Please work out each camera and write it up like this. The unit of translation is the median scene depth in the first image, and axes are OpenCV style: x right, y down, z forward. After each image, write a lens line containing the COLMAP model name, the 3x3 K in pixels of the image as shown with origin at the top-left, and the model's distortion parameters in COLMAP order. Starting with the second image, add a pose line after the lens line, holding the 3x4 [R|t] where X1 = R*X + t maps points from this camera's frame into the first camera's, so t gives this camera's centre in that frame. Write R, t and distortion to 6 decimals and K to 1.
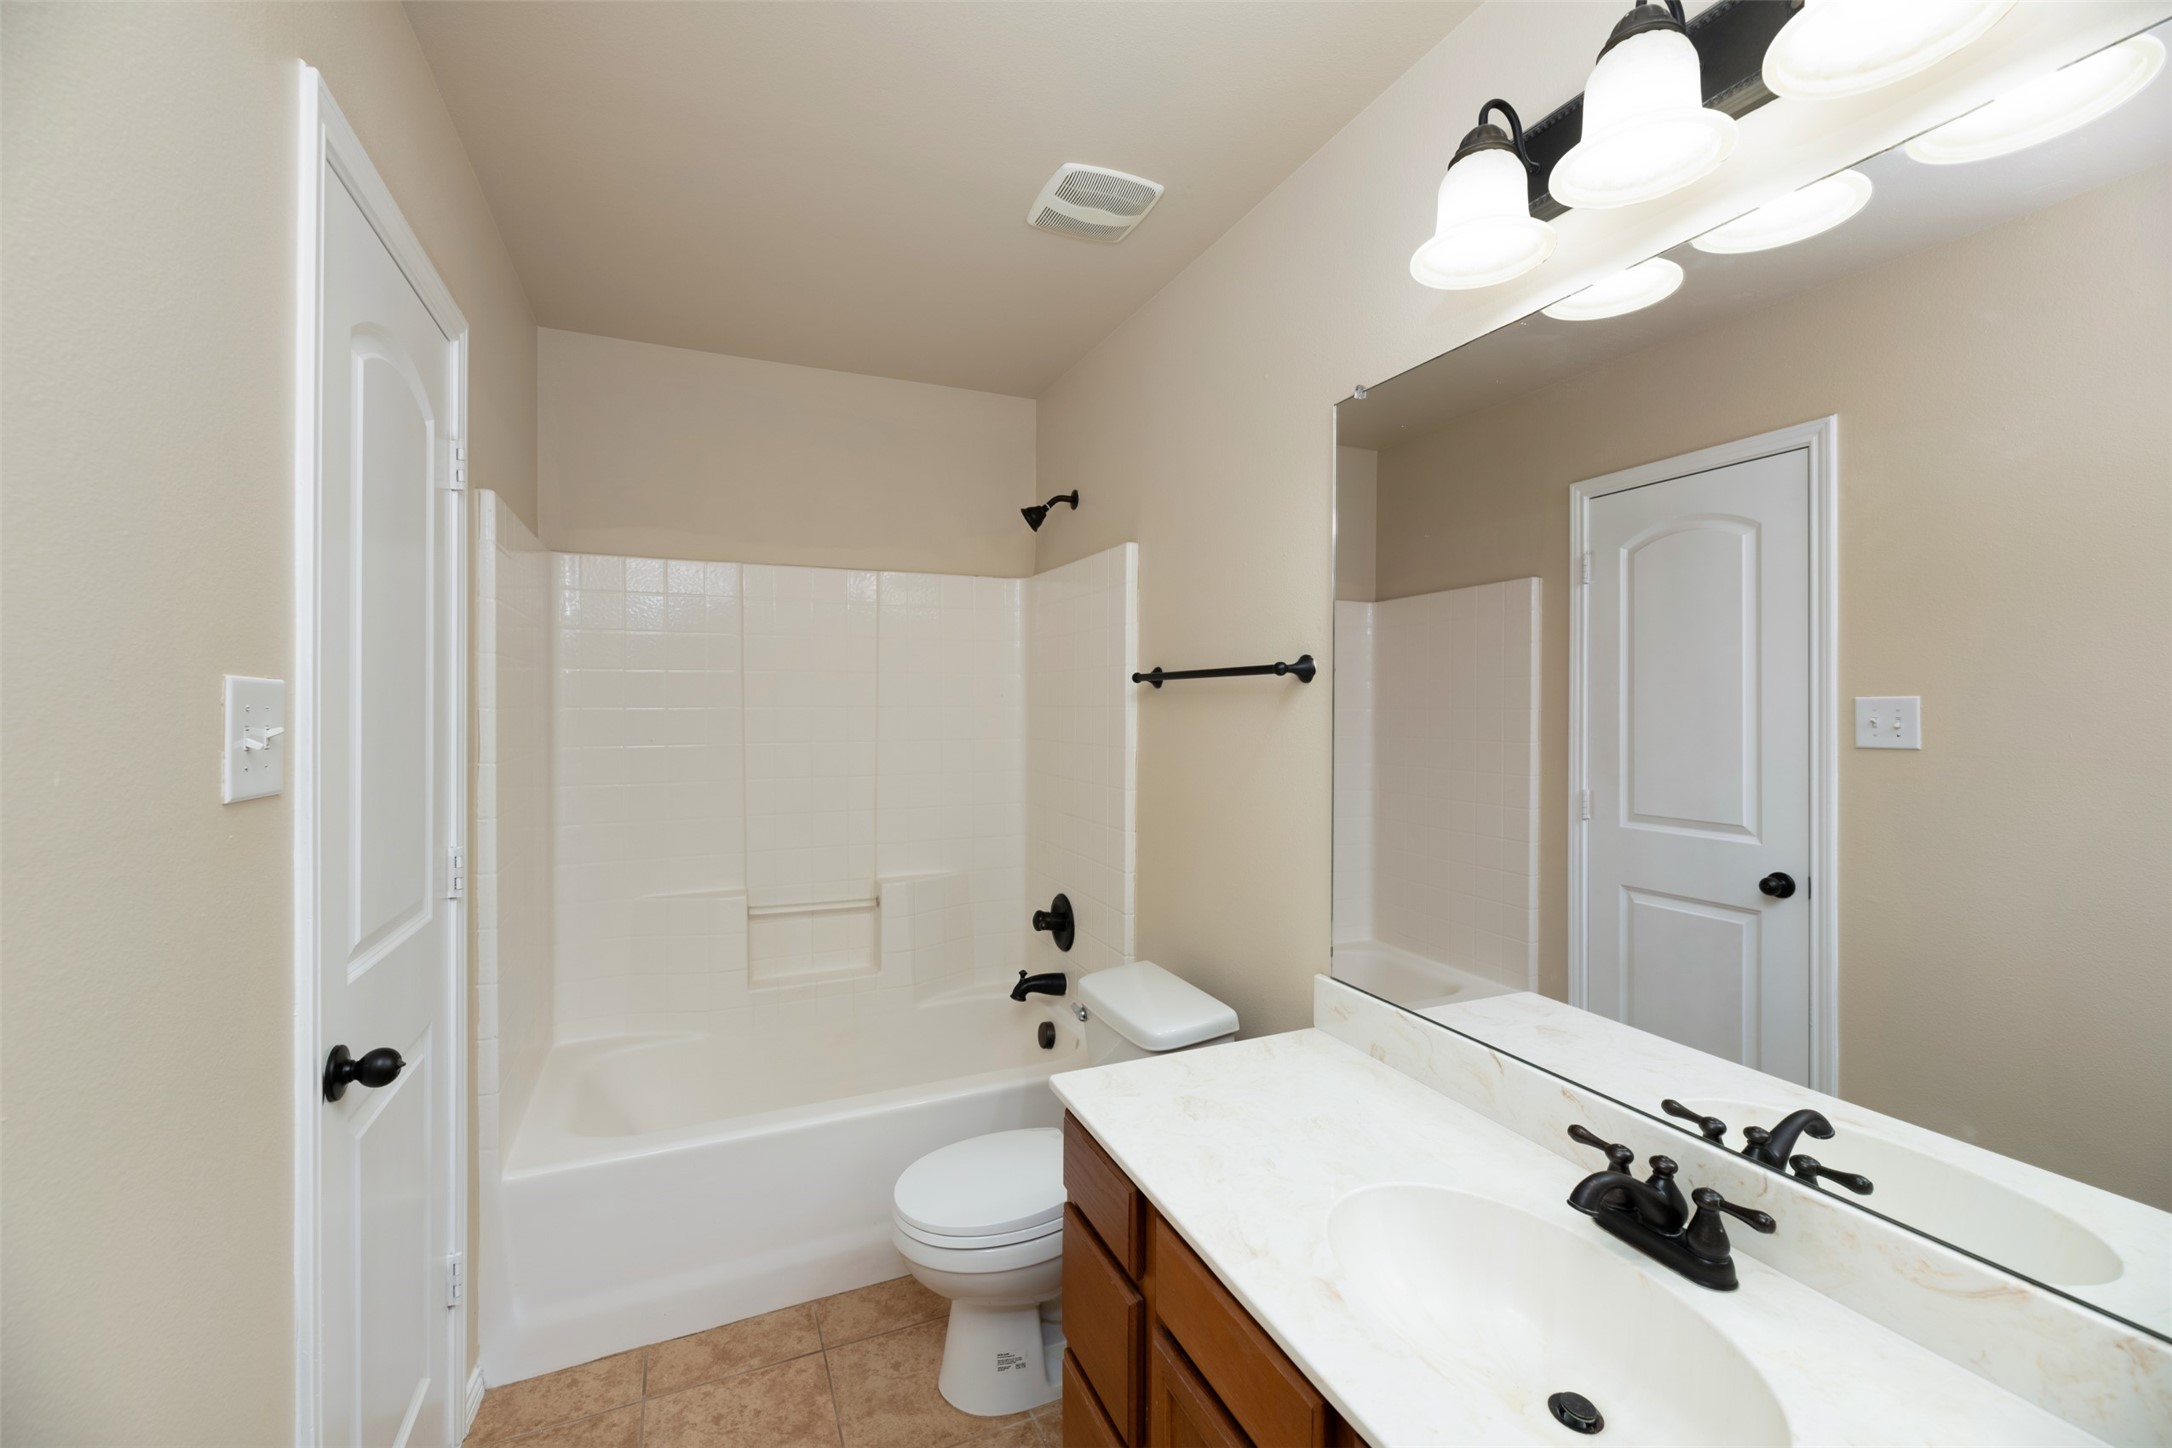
lens RADIAL K [[927.1, 0, 1084.4], [0, 927.1, 703.3], [0, 0, 1]] dist [0.000692, 0.000046]
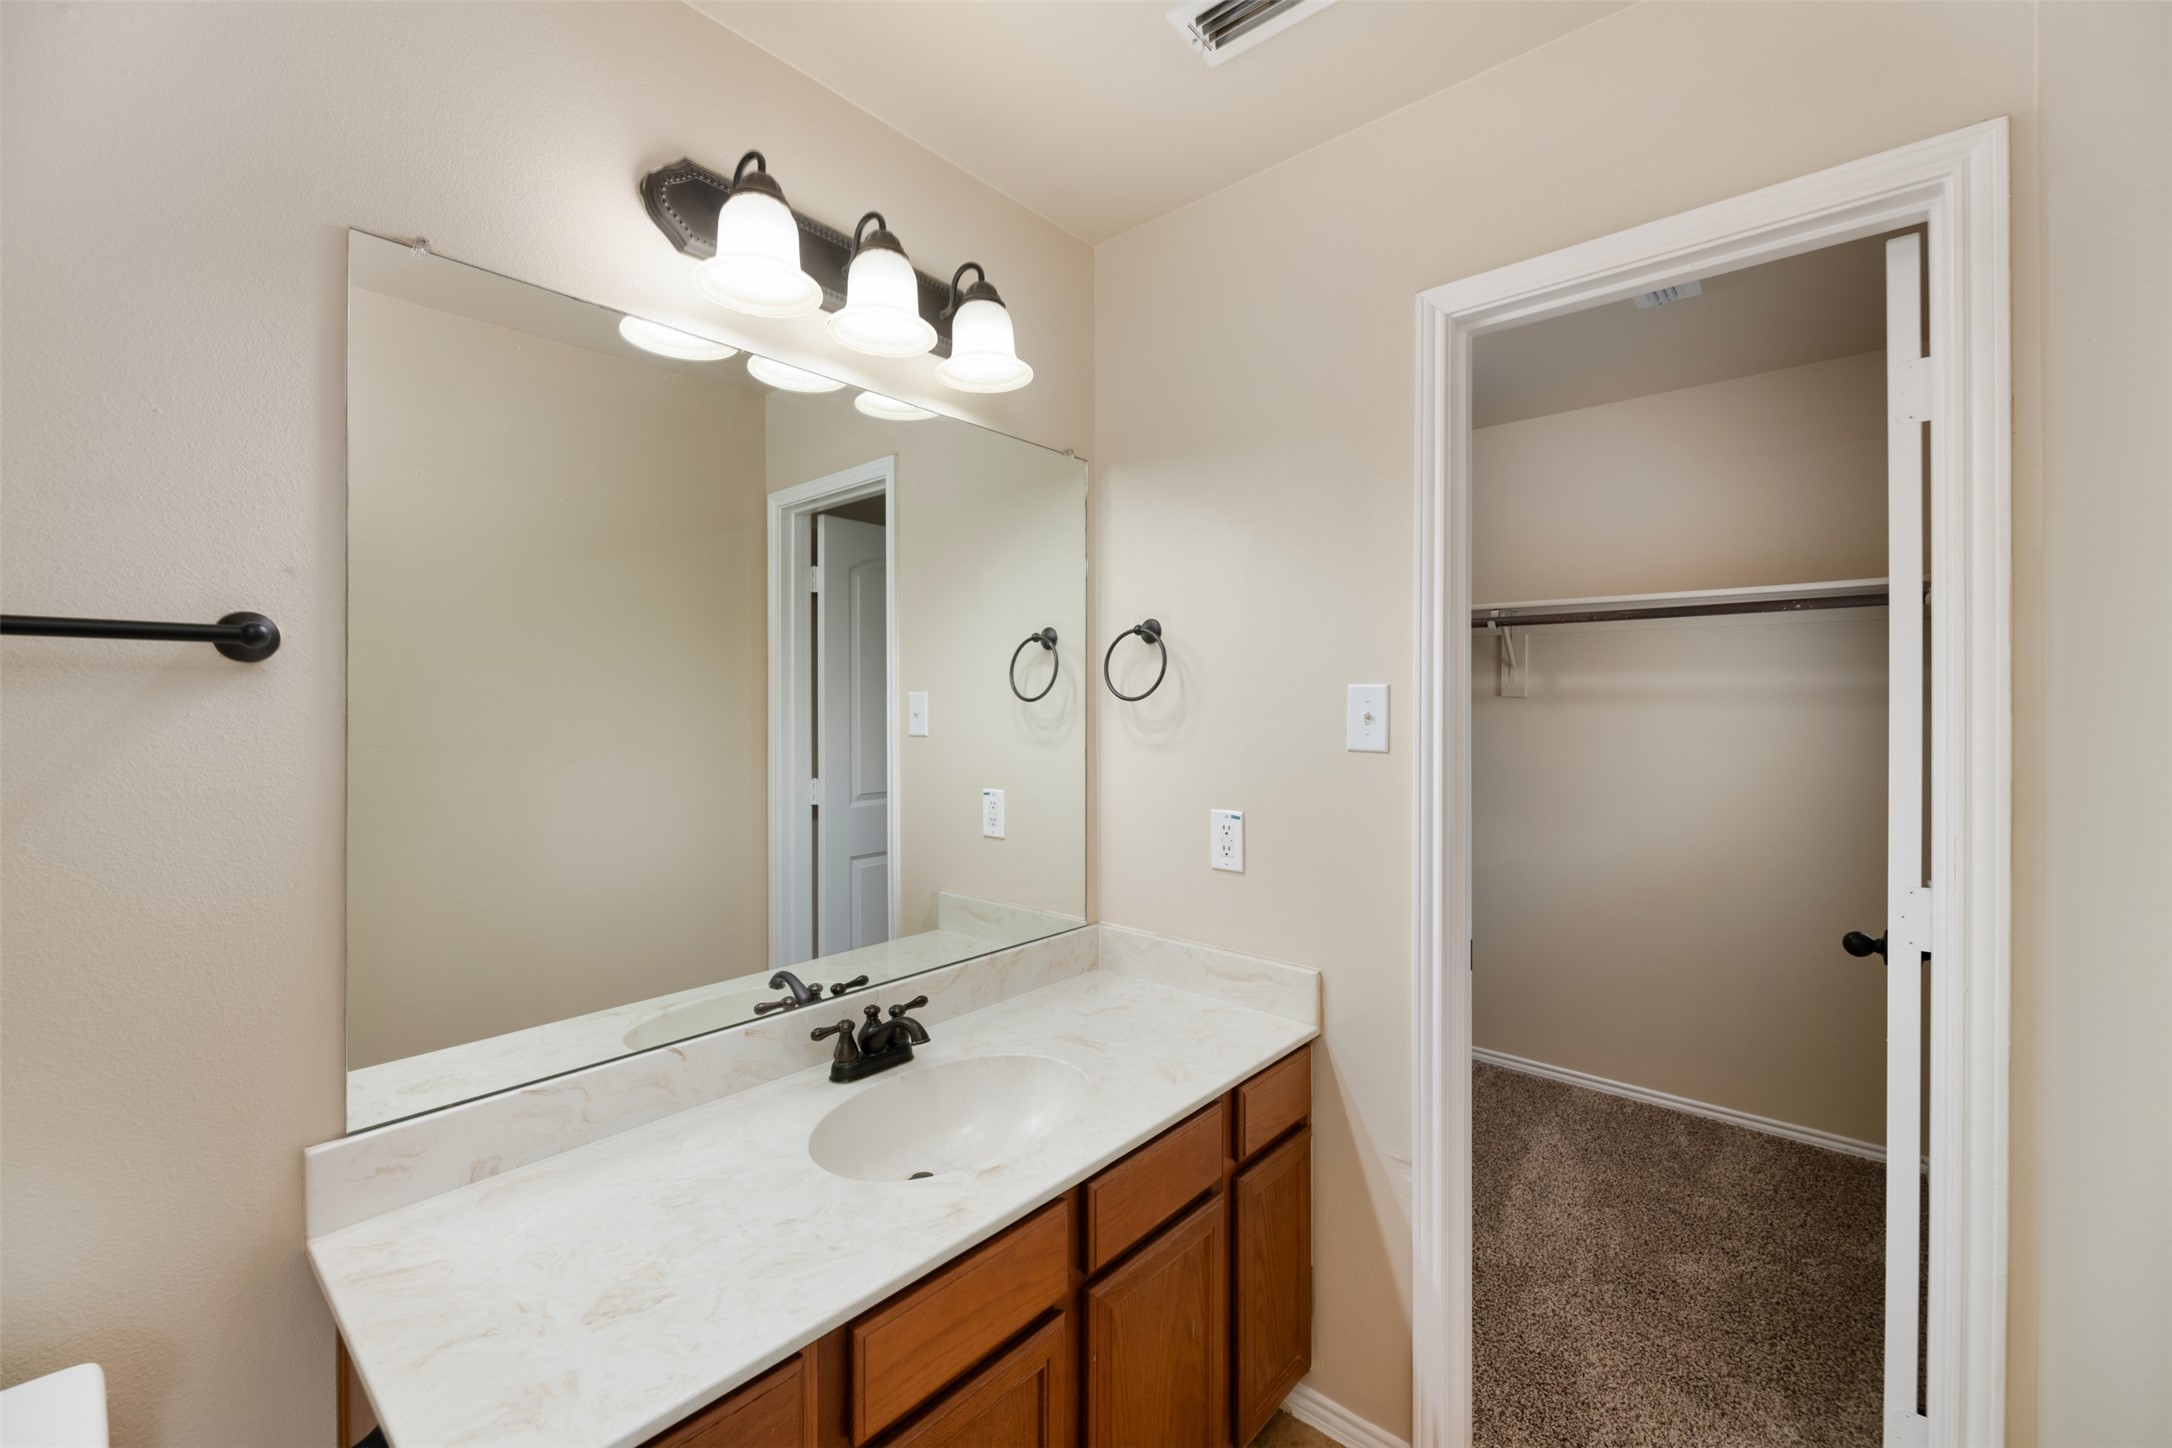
lens RADIAL K [[927.1, 0, 1084.4], [0, 927.1, 703.3], [0, 0, 1]] dist [0.000692, 0.000046]
pose [[-0.449418, -0.003472, 0.893315, -0.737420], [0.002875, 0.999982, 0.005333, 0.002254], [-0.893317, 0.004965, -0.449400, 1.190807]]
